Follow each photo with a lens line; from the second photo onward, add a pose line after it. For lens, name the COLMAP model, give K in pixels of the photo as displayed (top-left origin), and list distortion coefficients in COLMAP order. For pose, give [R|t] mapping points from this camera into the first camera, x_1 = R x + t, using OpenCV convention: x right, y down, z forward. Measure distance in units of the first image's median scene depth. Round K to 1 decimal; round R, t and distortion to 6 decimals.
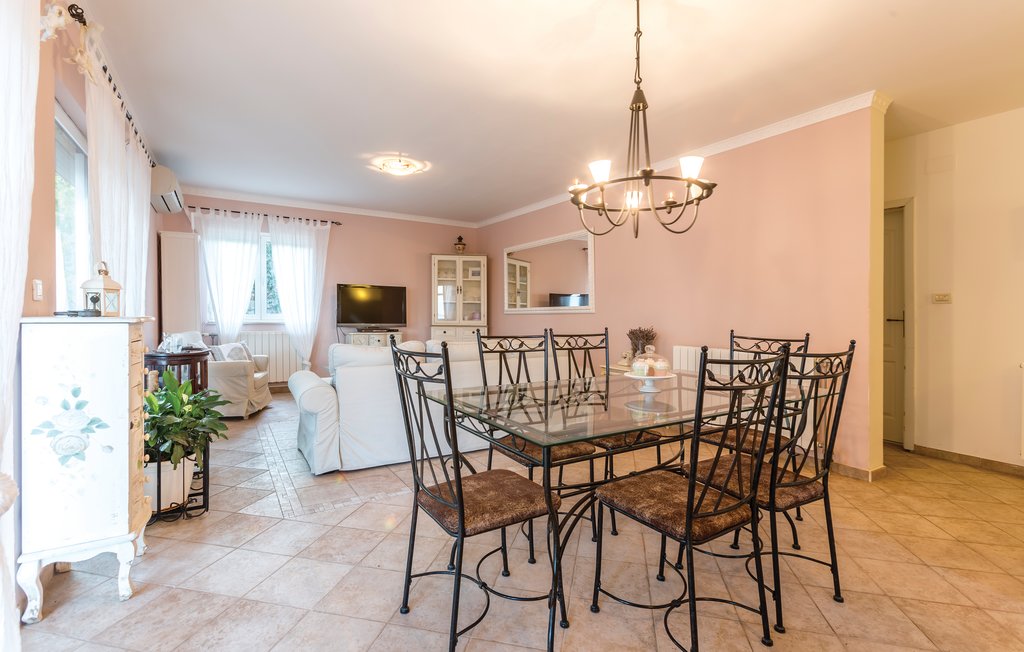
lens RADIAL K [[459.3, 0, 499.7], [0, 459.3, 326.5], [0, 0, 1]] dist [0.013526, -0.000039]
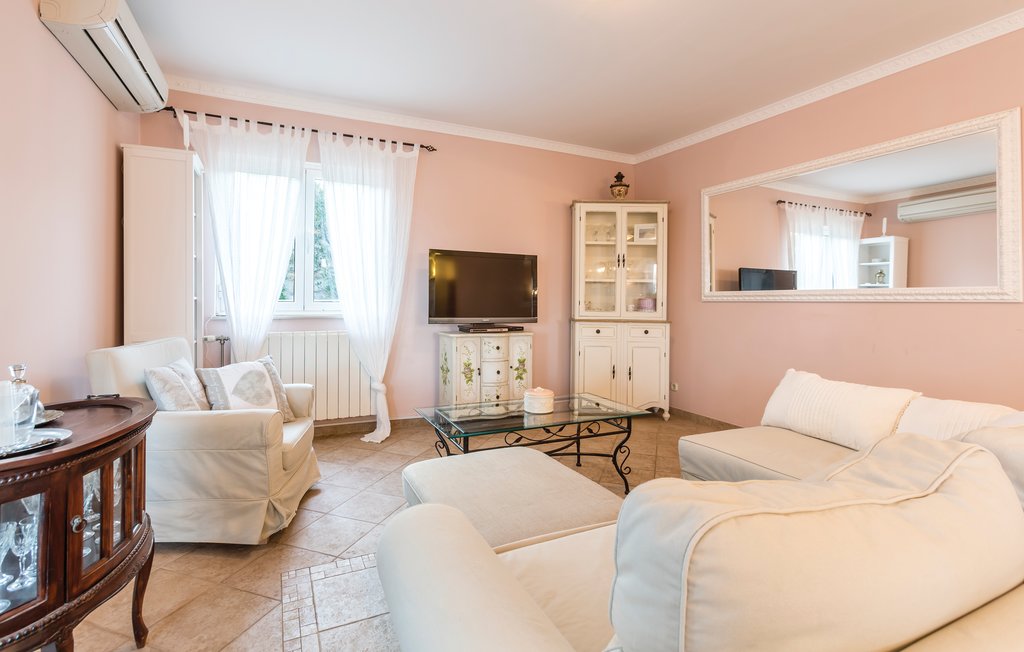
lens RADIAL K [[489.7, 0, 505.6], [0, 489.7, 295.5], [0, 0, 1]] dist [-0.000479, 0.000001]
pose [[0.995151, 0.000878, -0.098353, -0.200871], [-0.003957, 0.999508, -0.031123, -0.015807], [0.098277, 0.031361, 0.994665, 0.403906]]
